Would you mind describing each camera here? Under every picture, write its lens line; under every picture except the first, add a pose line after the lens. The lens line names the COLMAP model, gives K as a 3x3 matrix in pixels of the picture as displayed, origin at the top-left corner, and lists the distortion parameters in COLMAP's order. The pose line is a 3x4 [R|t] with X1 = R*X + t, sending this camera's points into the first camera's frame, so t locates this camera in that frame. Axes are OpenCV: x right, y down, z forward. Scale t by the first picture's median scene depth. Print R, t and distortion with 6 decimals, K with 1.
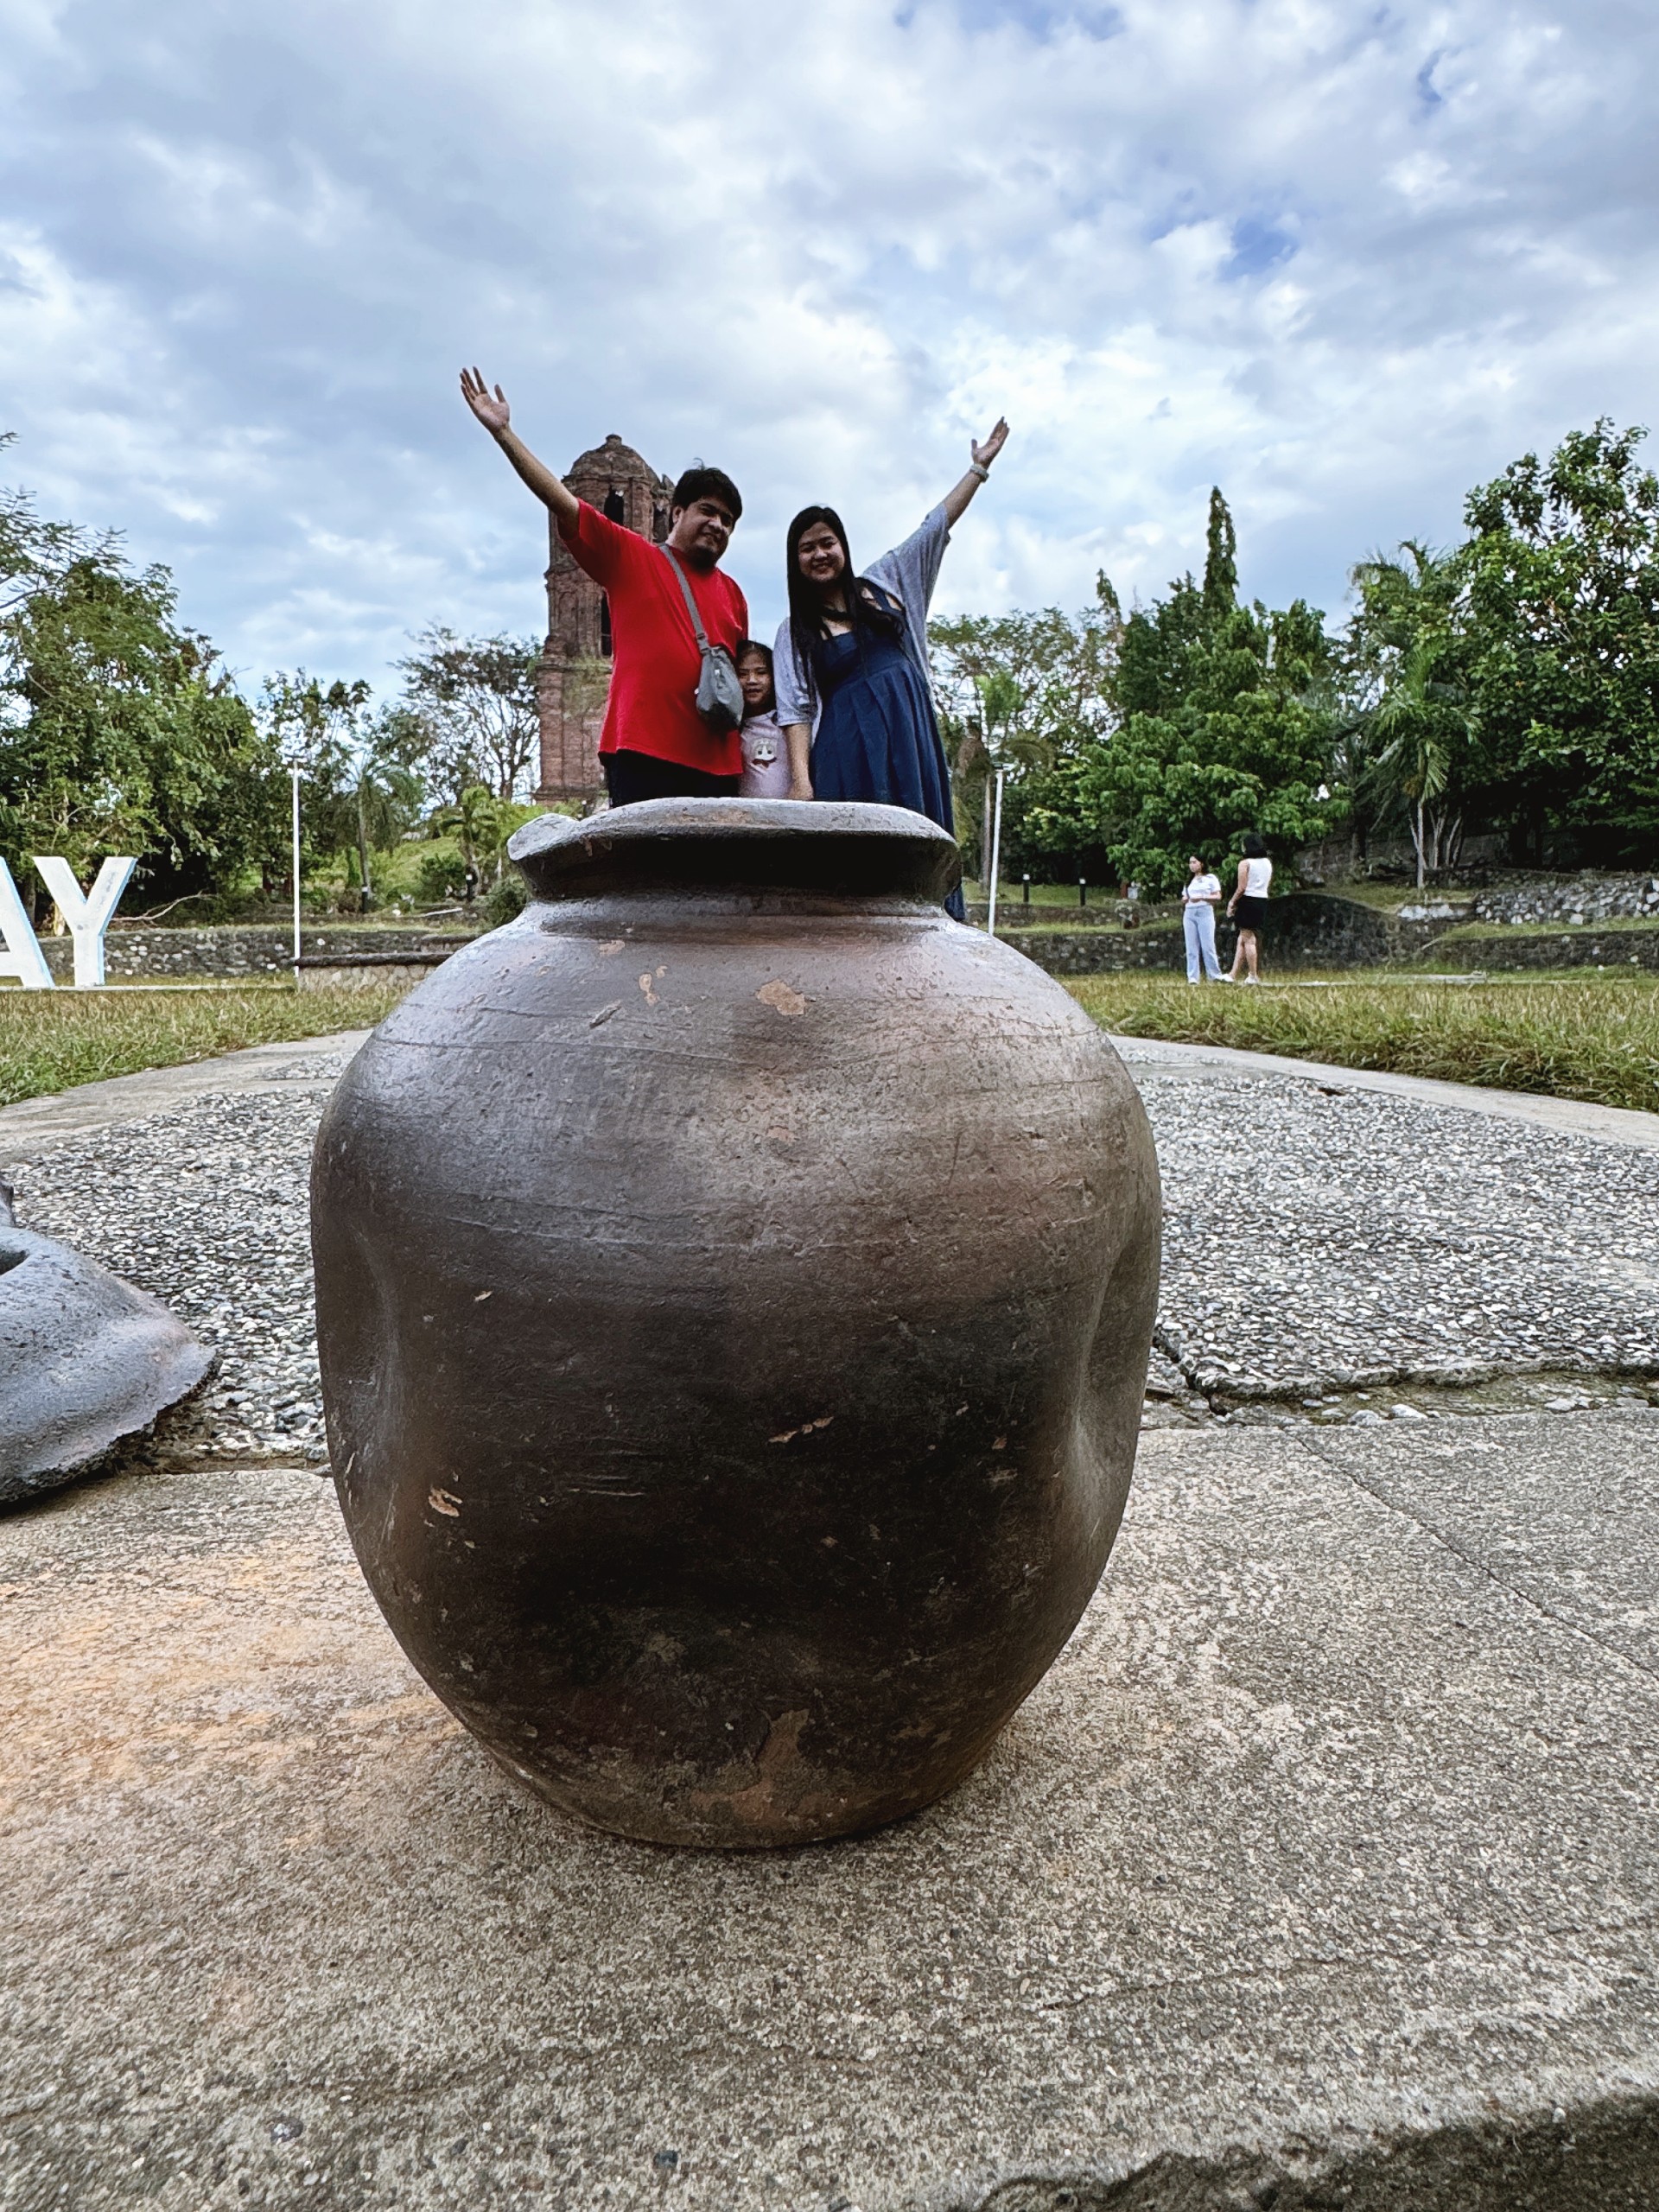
lens RADIAL K [[1382.2, 0, 831.9], [0, 1382.2, 1071.1], [0, 0, 1]] dist [-0.004009, -0.002078]
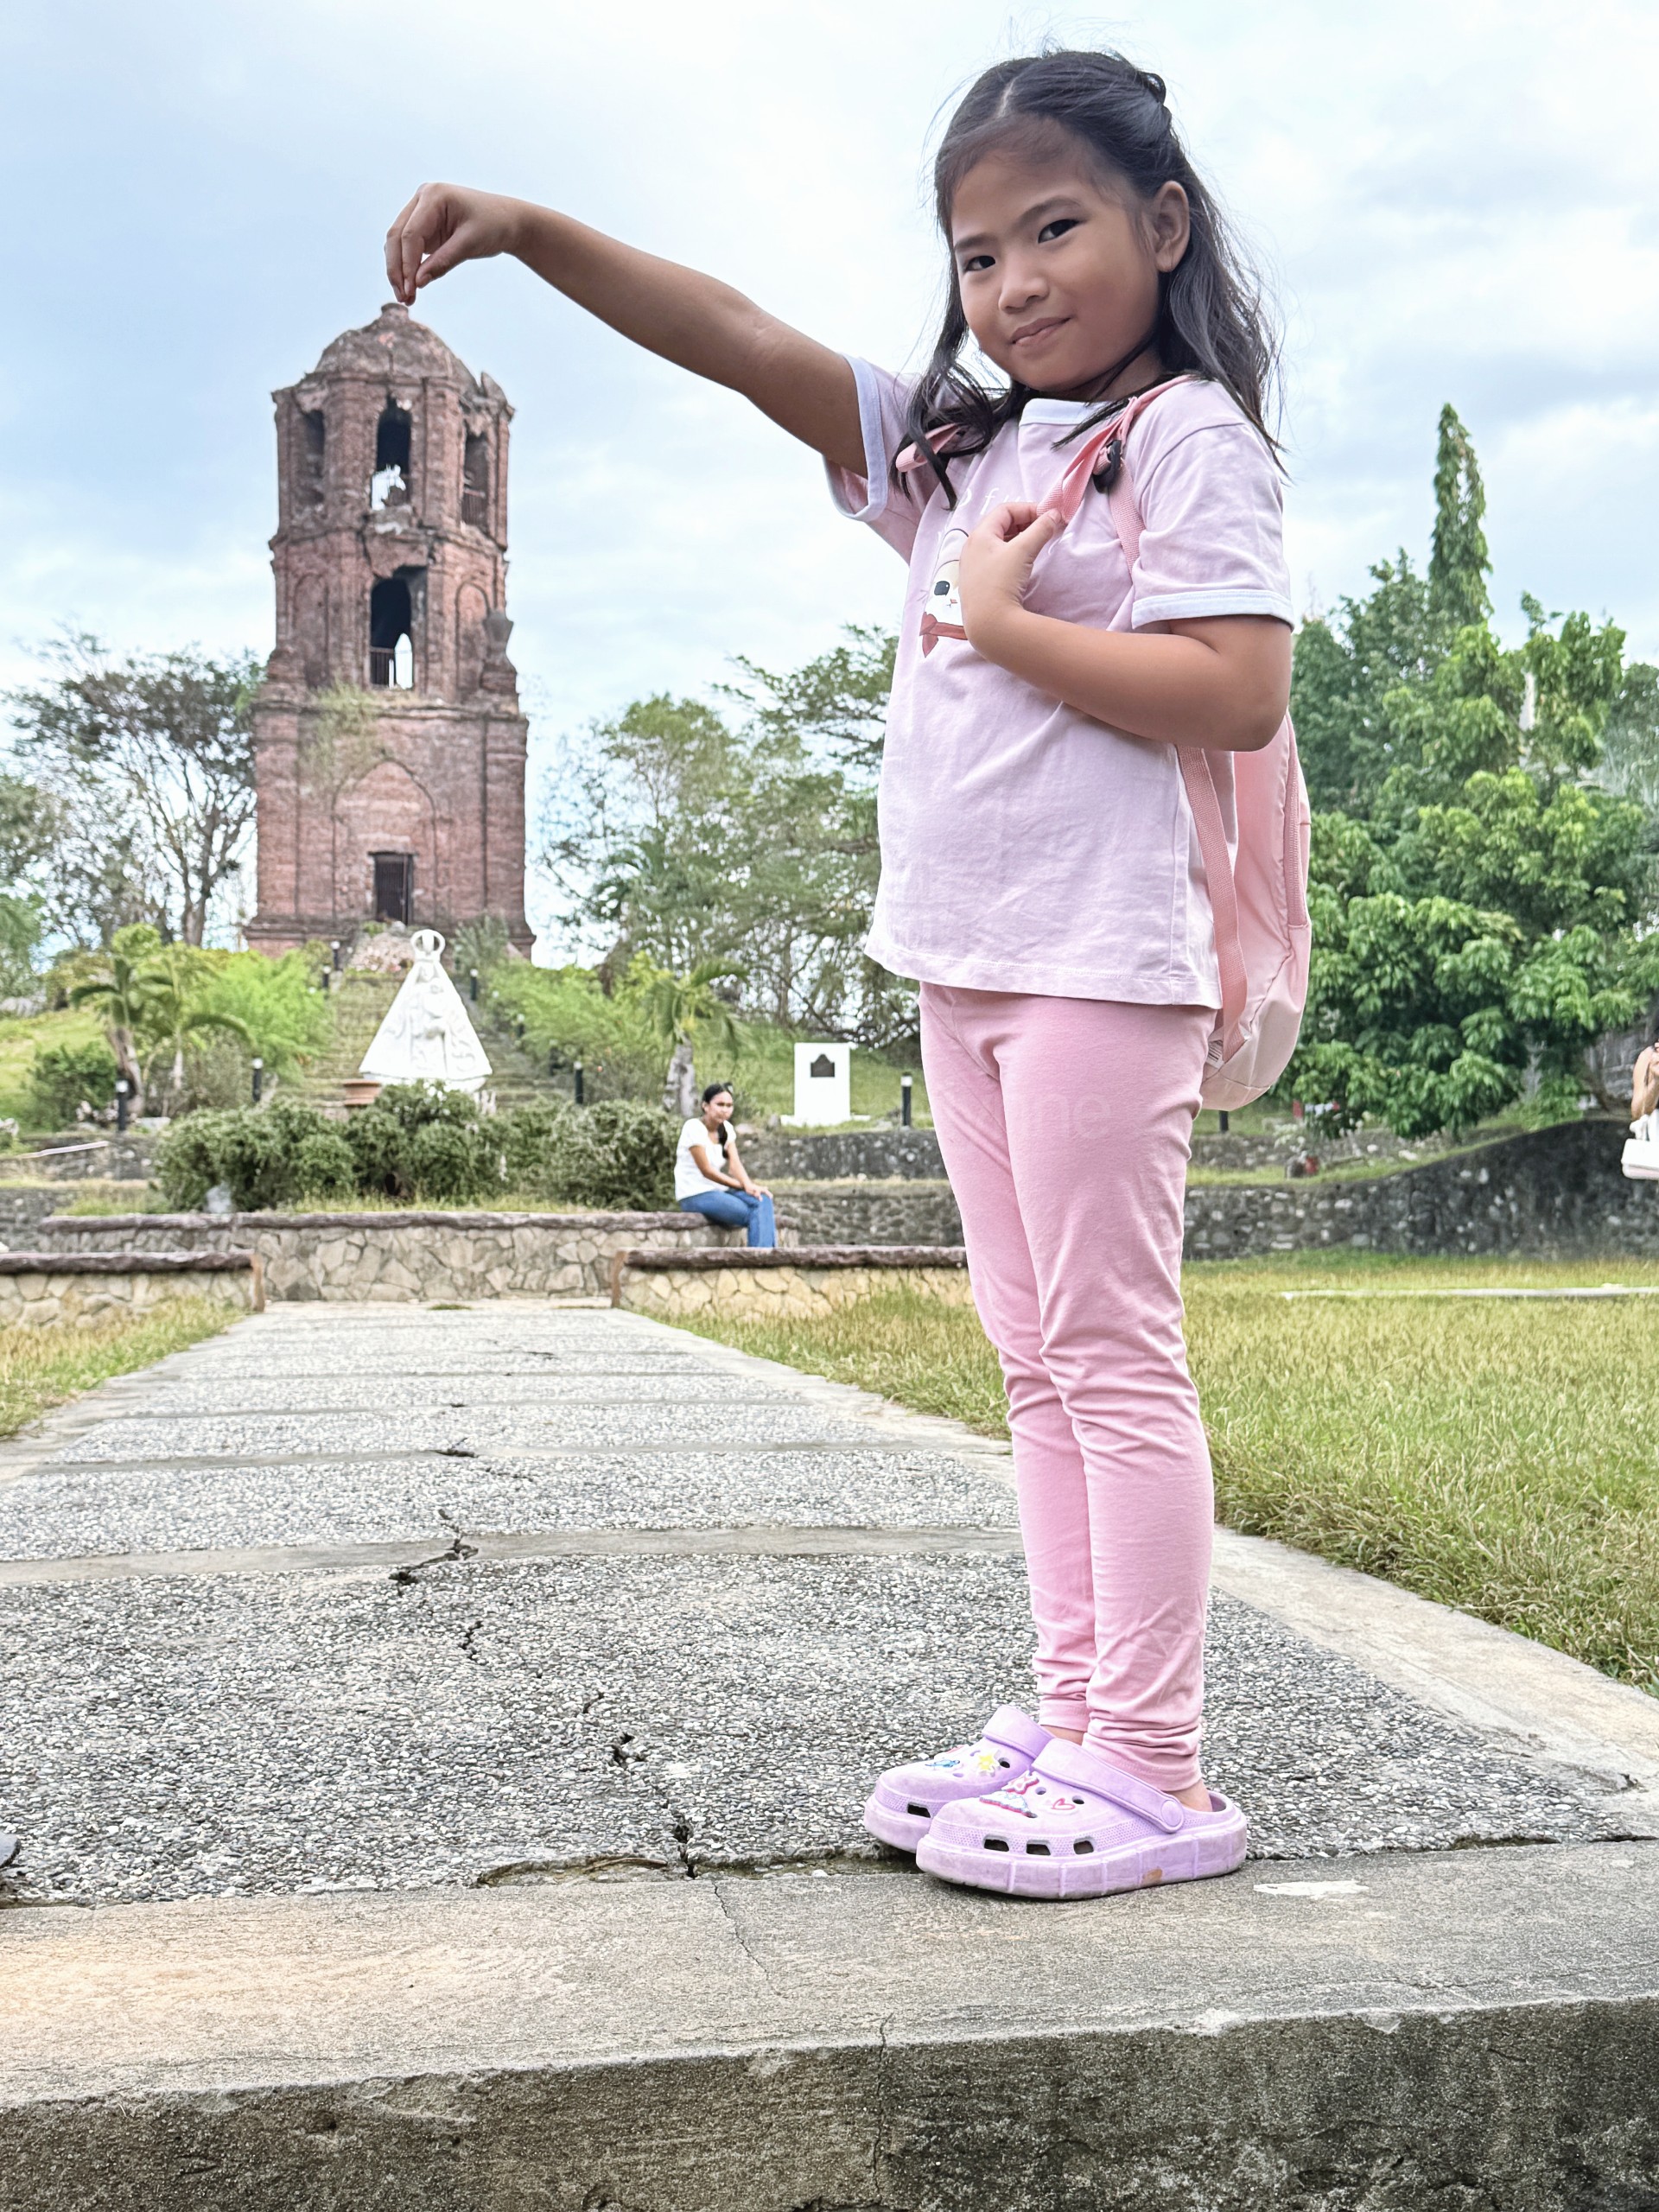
lens RADIAL K [[2550.3, 0, 819.5], [0, 2550.3, 1101.4], [0, 0, 1]] dist [0.196779, -0.468613]
pose [[0.999937, -0.003645, 0.010663, 0.006466], [0.004943, 0.992228, -0.124335, -0.003756], [-0.010127, 0.124380, 0.992183, -0.030293]]
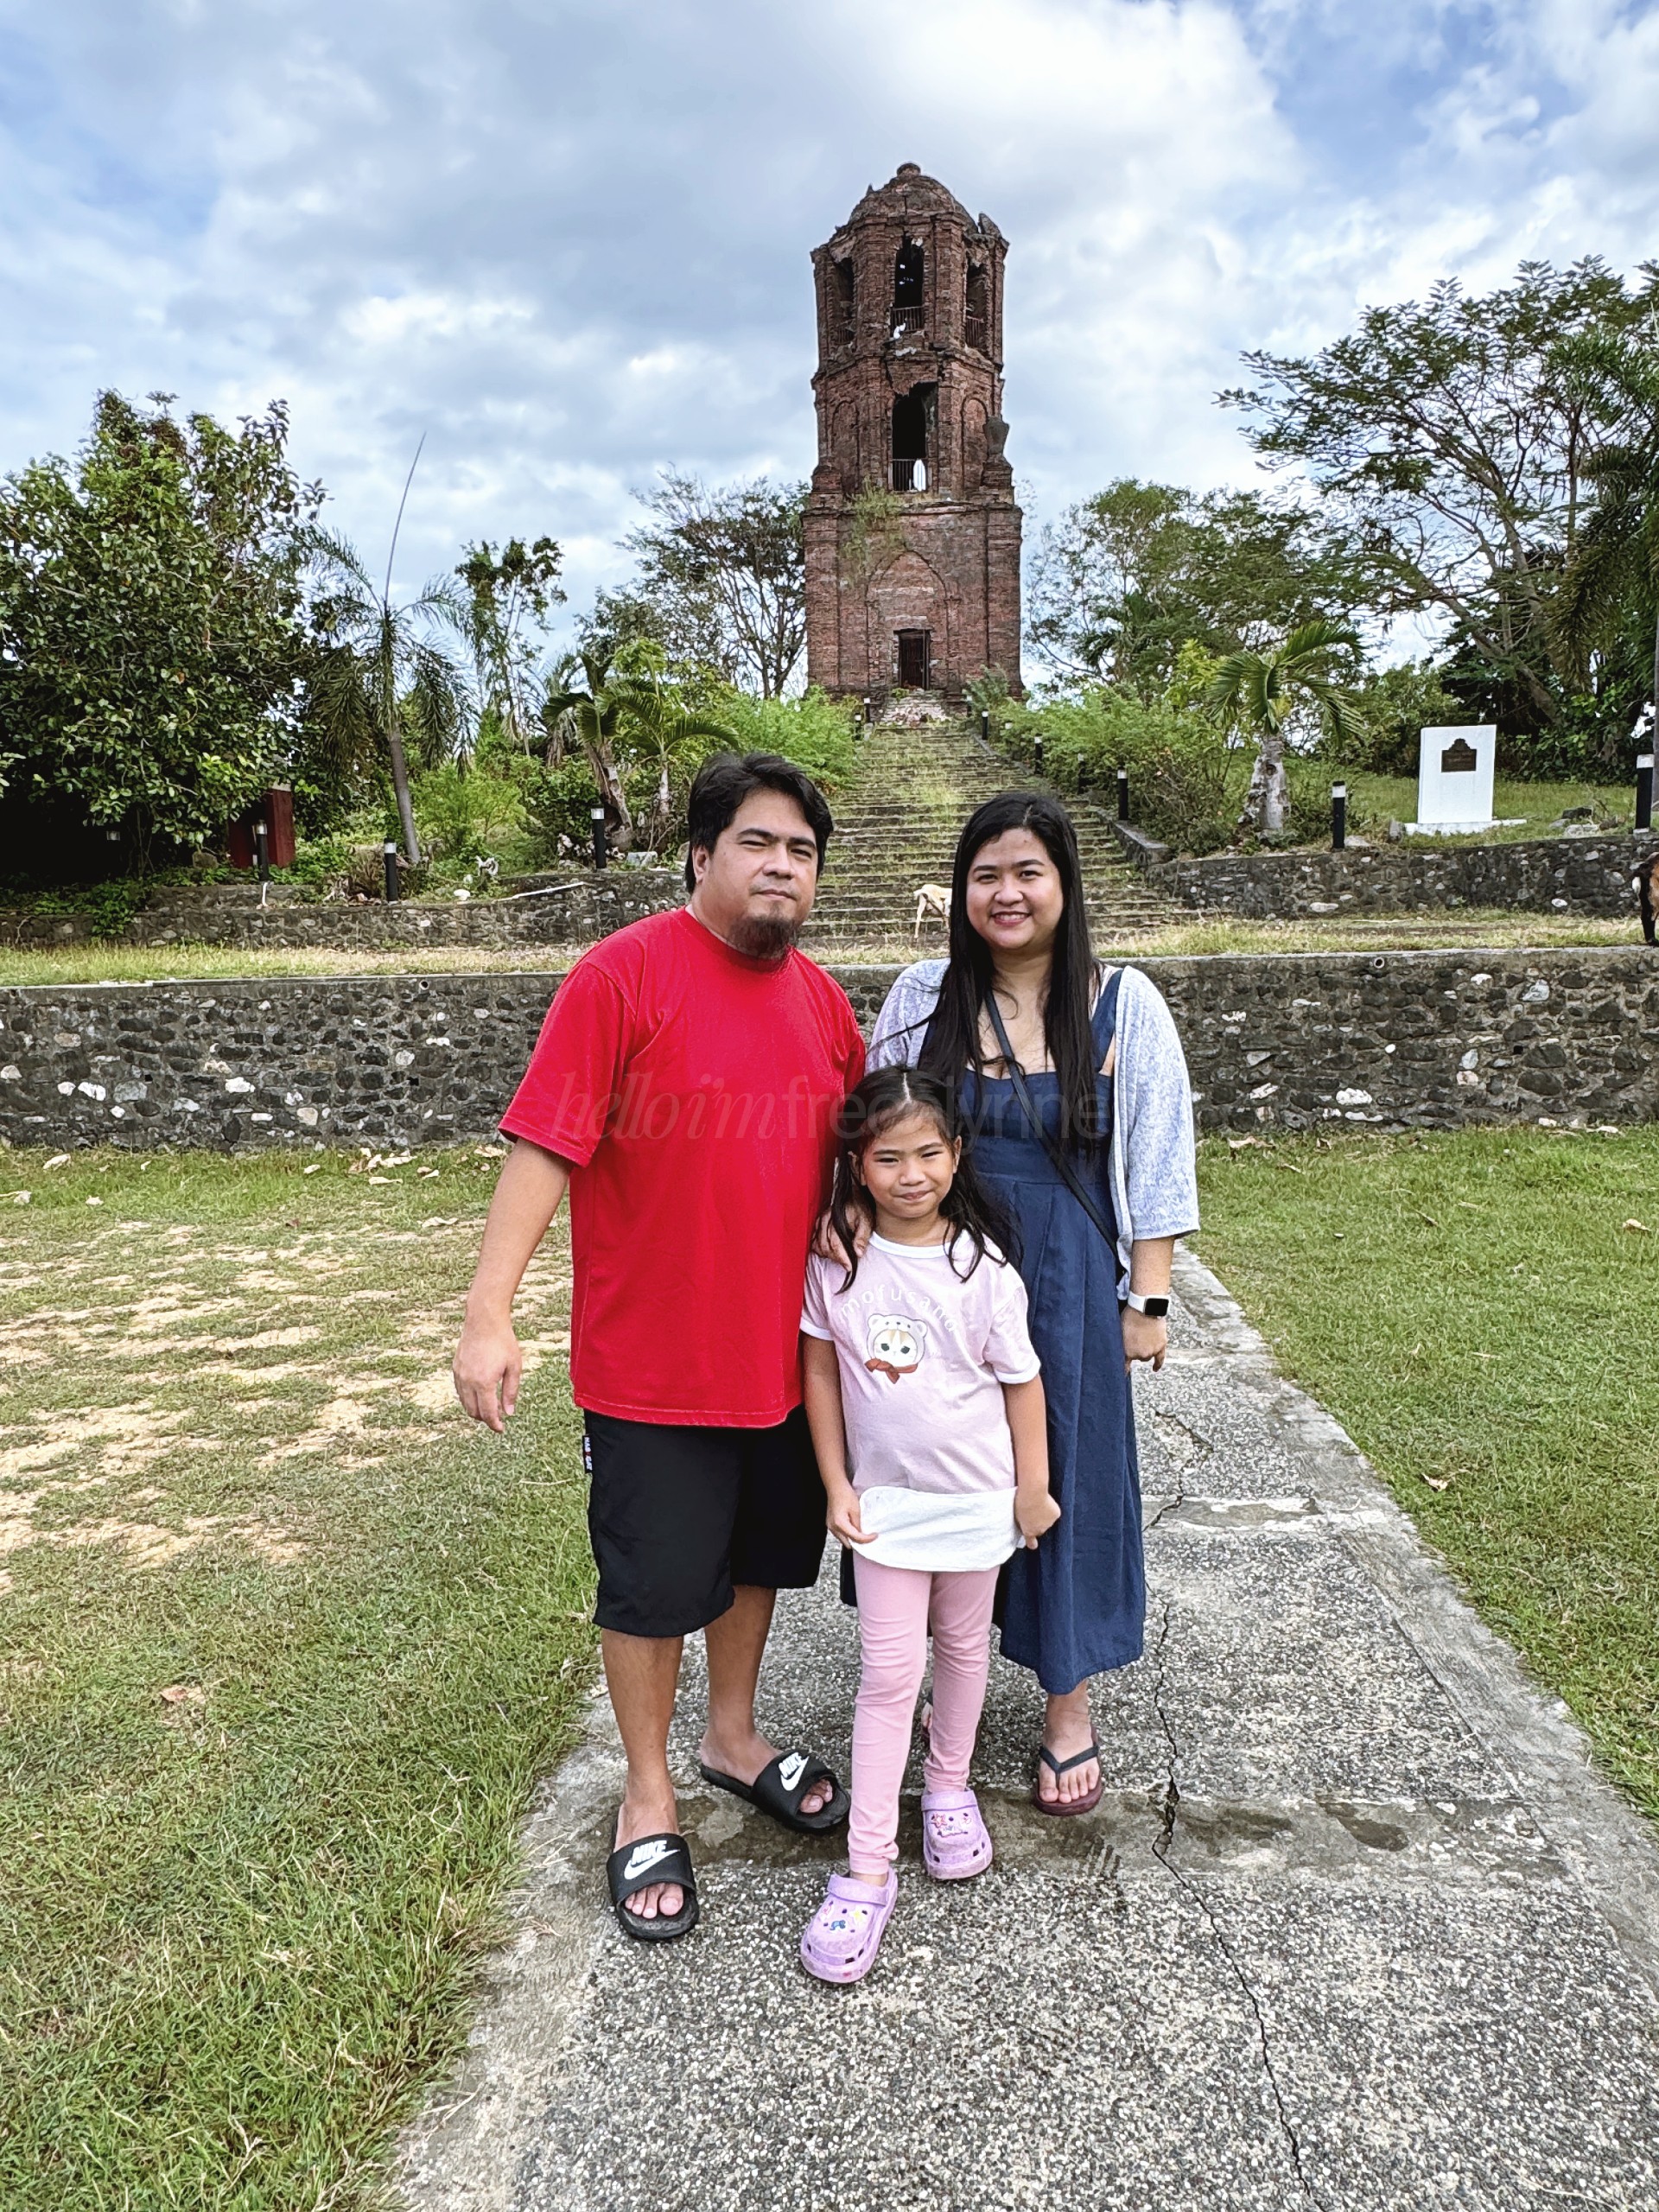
lens RADIAL K [[1329.6, 0, 844.8], [0, 1329.6, 1112.4], [0, 0, 1]] dist [-0.004223, -0.000791]
pose [[0.977389, 0.004918, -0.211393, -0.081761], [0.011194, 0.997124, 0.074953, -0.069054], [0.211154, -0.075624, 0.974523, 0.545206]]
